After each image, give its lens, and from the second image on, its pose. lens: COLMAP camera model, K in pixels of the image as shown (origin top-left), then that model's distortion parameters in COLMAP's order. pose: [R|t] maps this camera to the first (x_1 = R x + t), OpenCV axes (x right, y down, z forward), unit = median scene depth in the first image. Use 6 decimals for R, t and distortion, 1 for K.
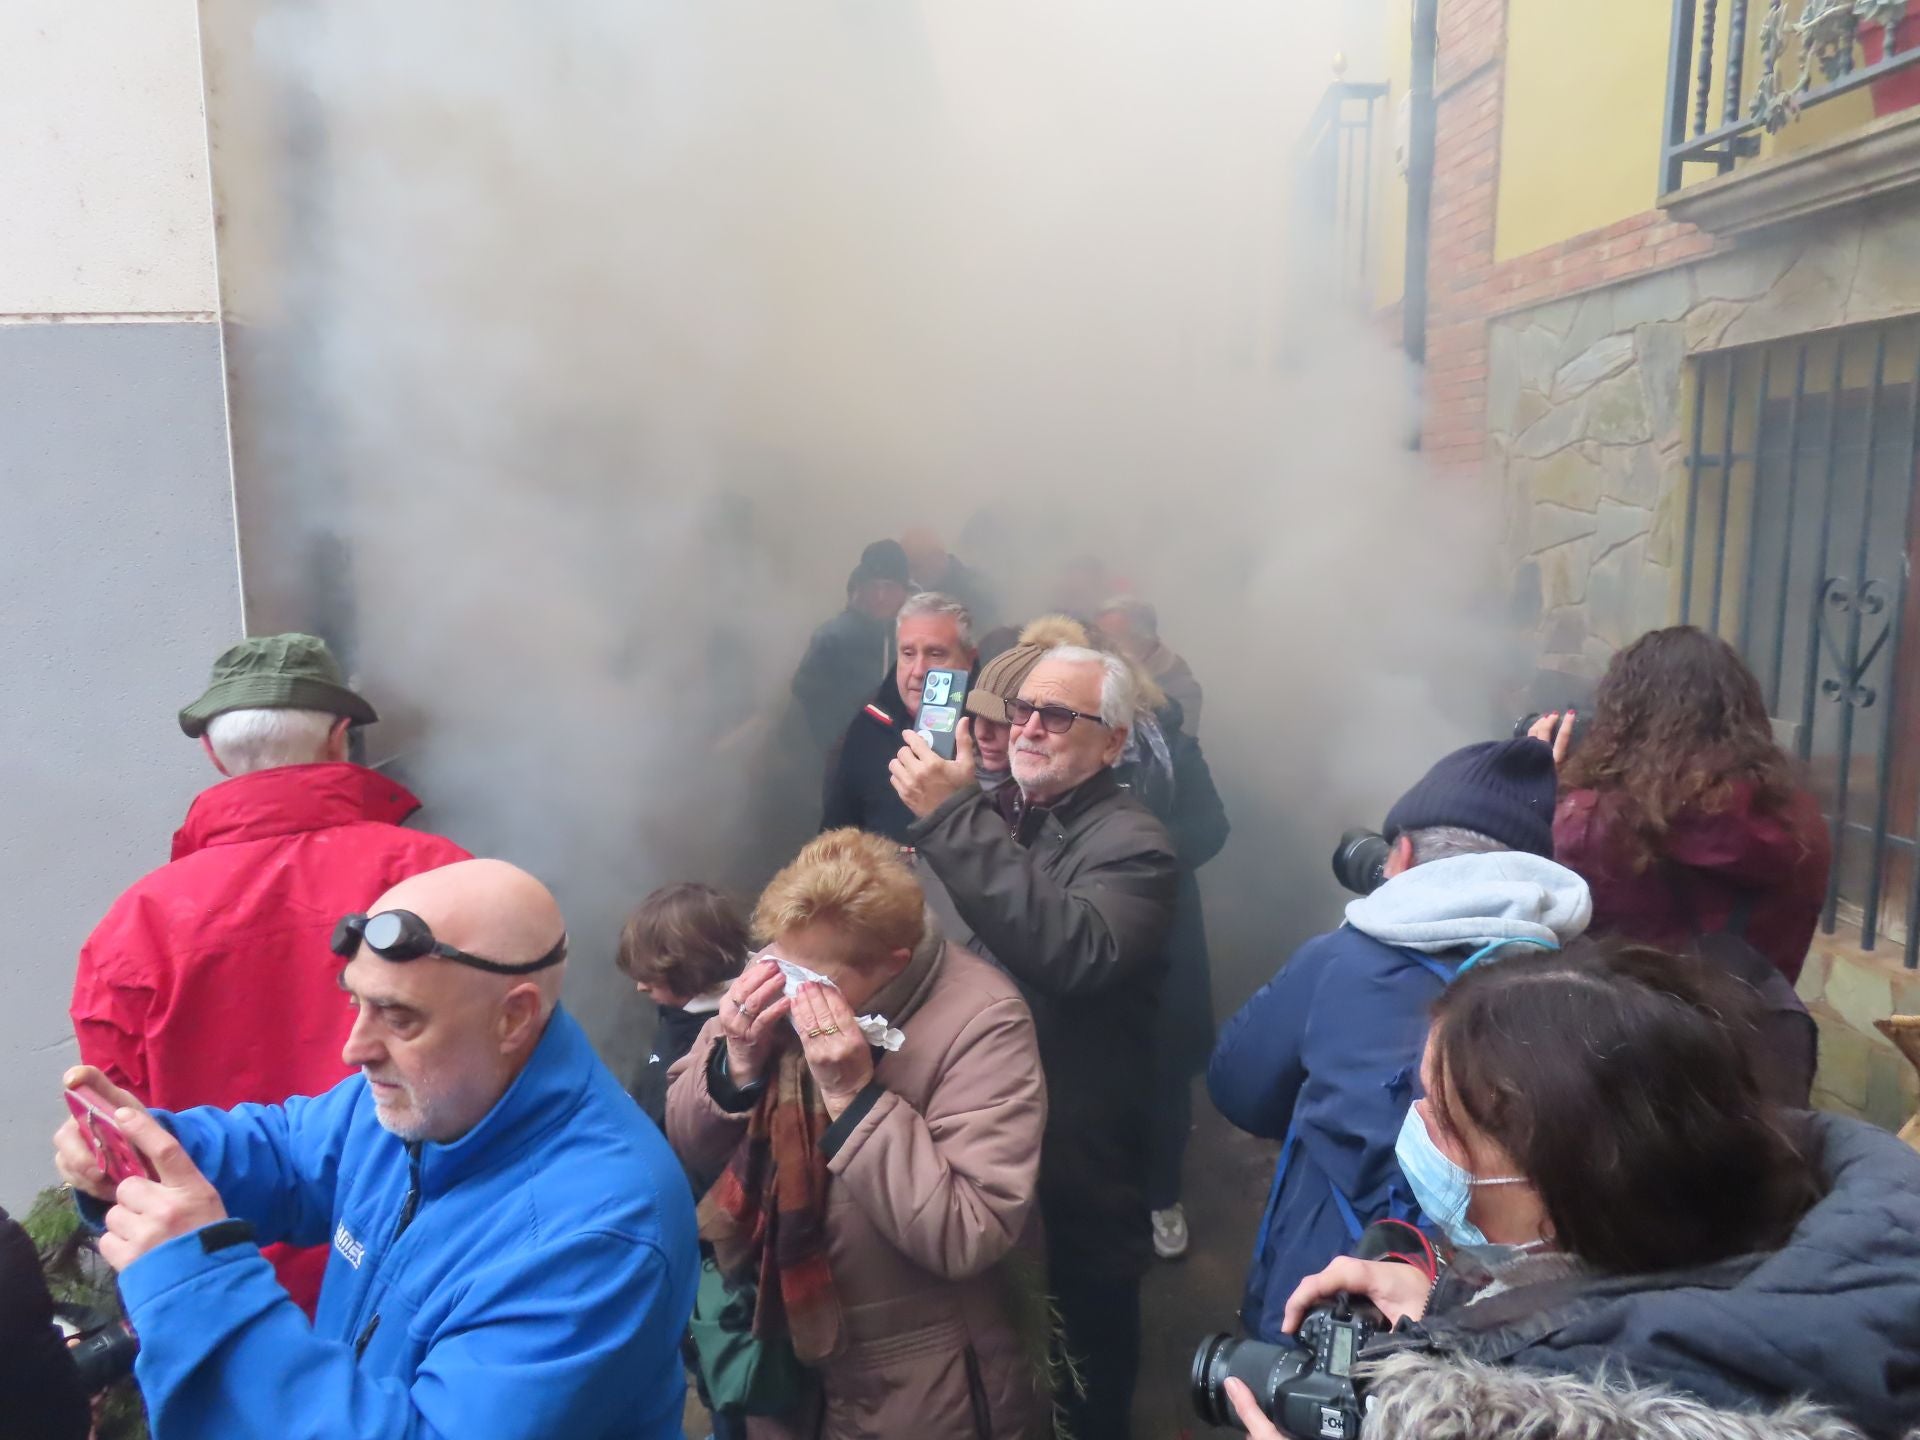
lens RADIAL K [[1382.2, 0, 947.5], [0, 1382.2, 708.8], [0, 0, 1]] dist [0.001744, 0.000203]
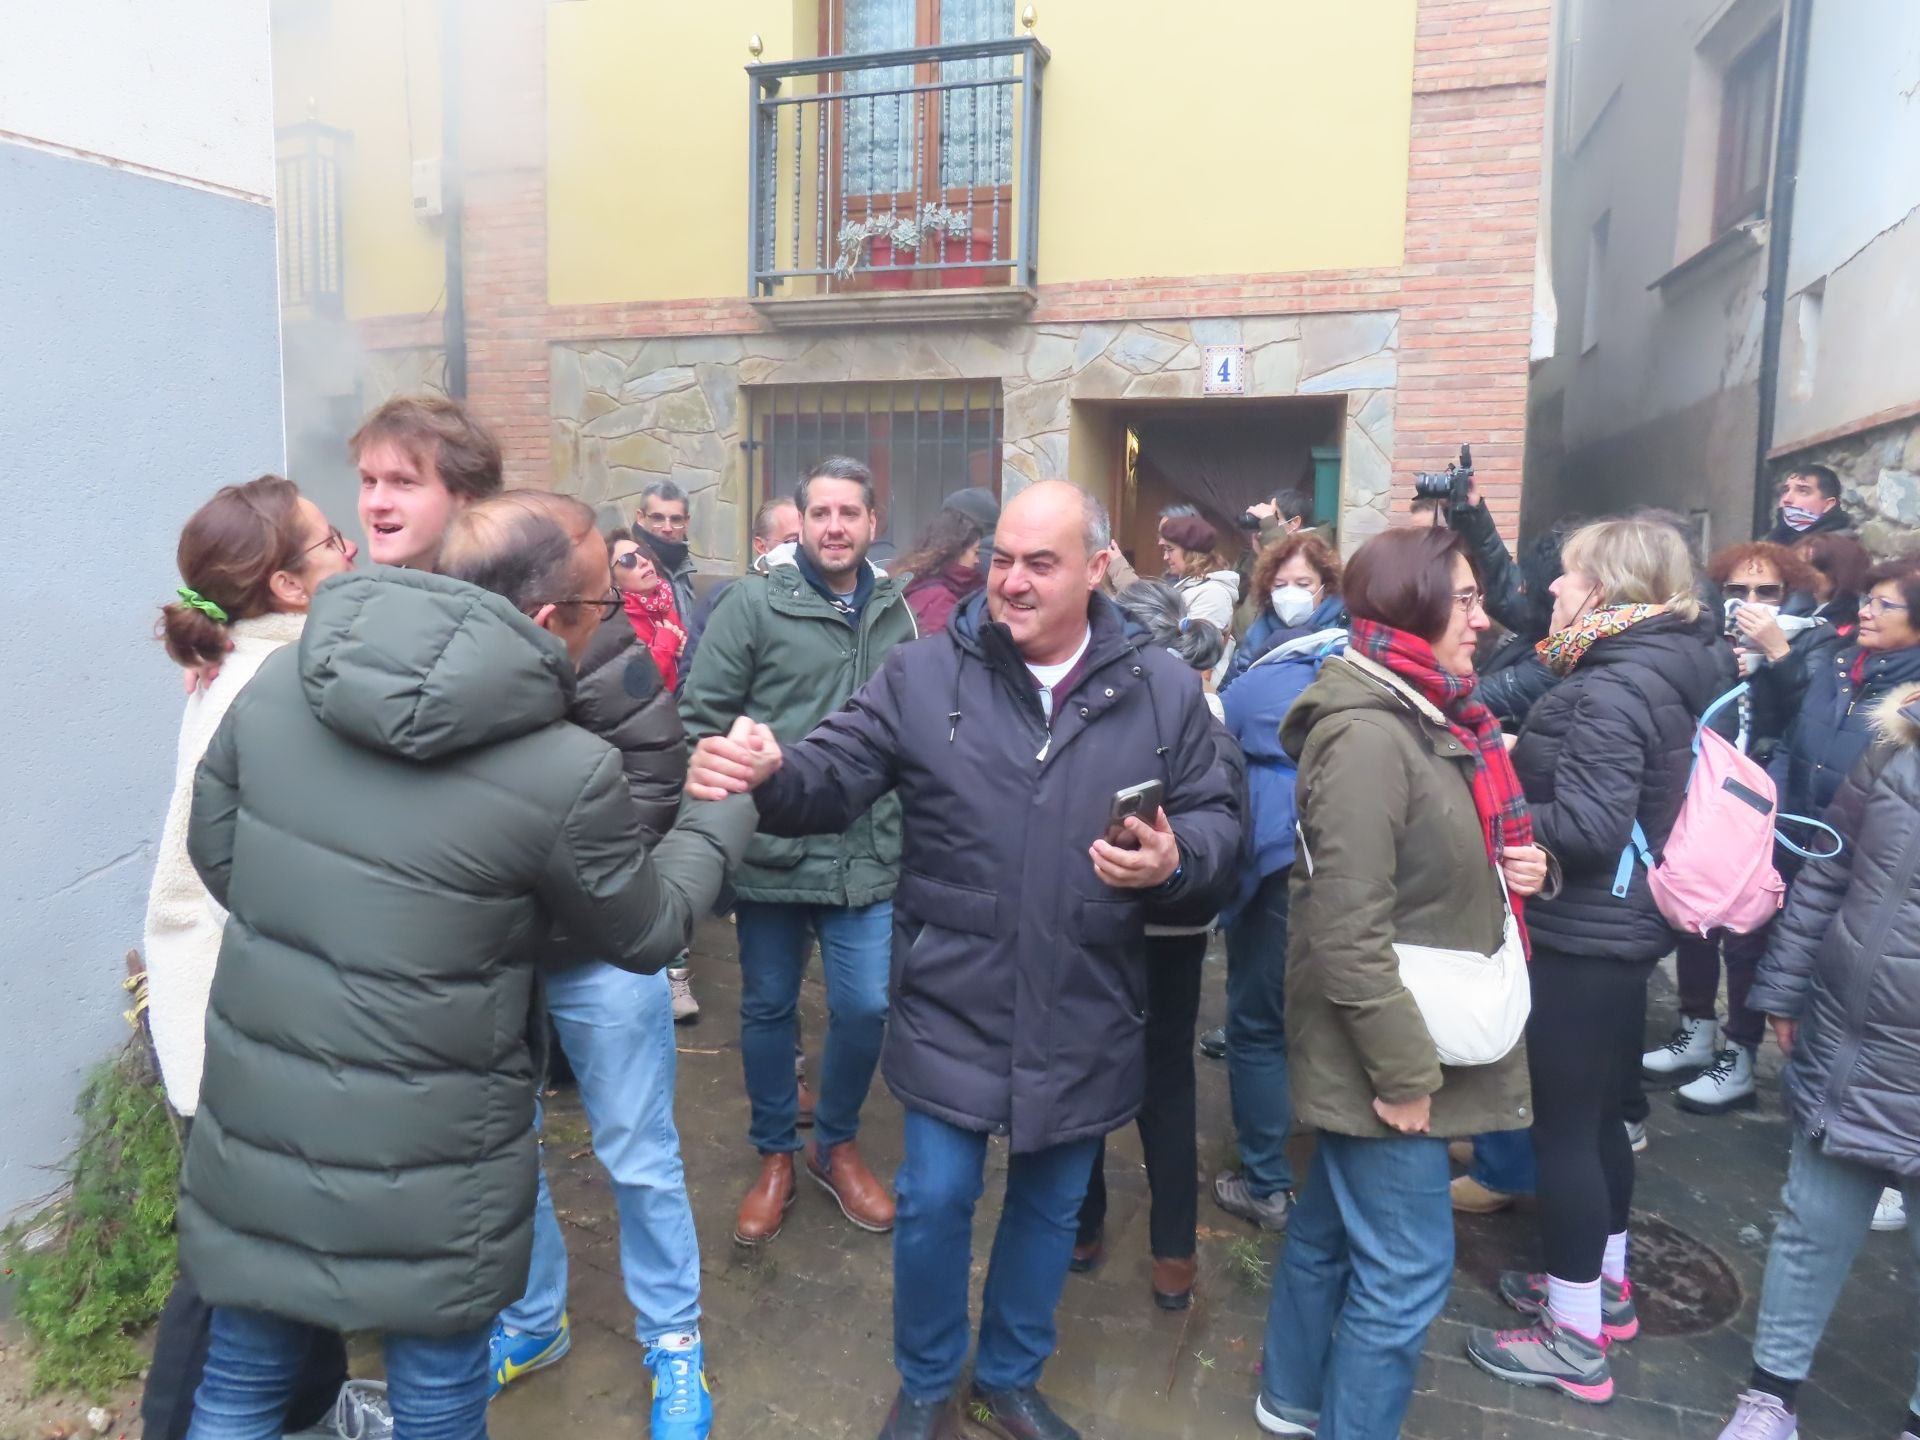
lens RADIAL K [[1382.2, 0, 965.9], [0, 1382.2, 717.9], [0, 0, 1]] dist [0.001744, 0.000203]
pose [[0.408578, -0.097459, 0.907505, -0.993485], [0.112726, 0.992059, 0.055788, 0.104202], [-0.905735, 0.079506, 0.416320, 0.019058]]
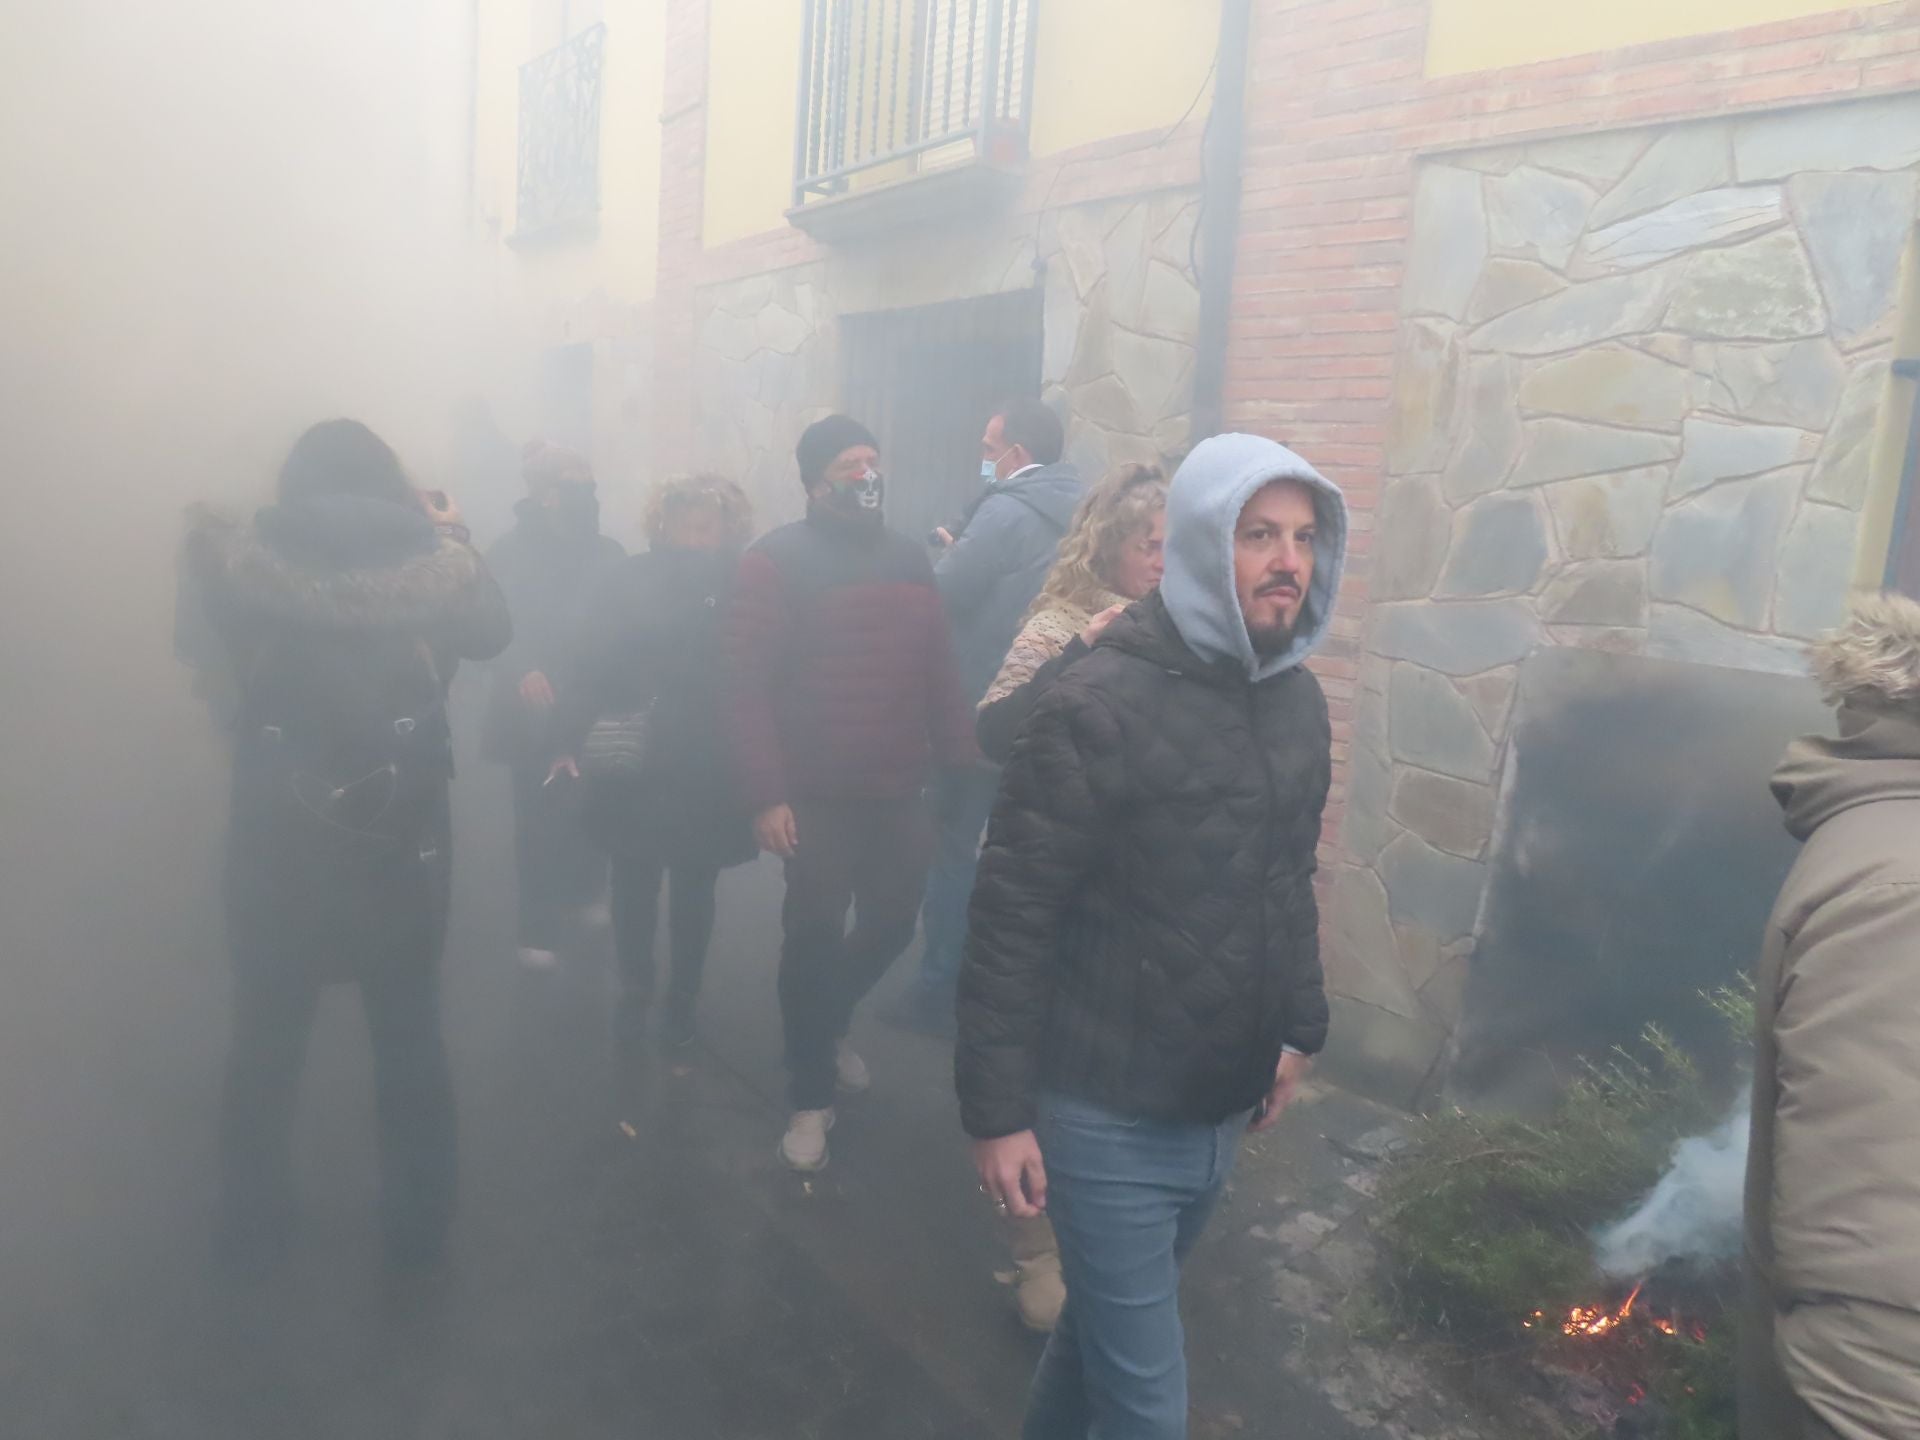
lens RADIAL K [[1382.2, 0, 957.2], [0, 1382.2, 718.7], [0, 0, 1]] dist [0.001744, 0.000203]
pose [[0.752827, -0.058170, 0.655642, -0.337337], [0.033961, 0.998193, 0.049567, -0.043340], [-0.657341, -0.015049, 0.753443, 0.758662]]
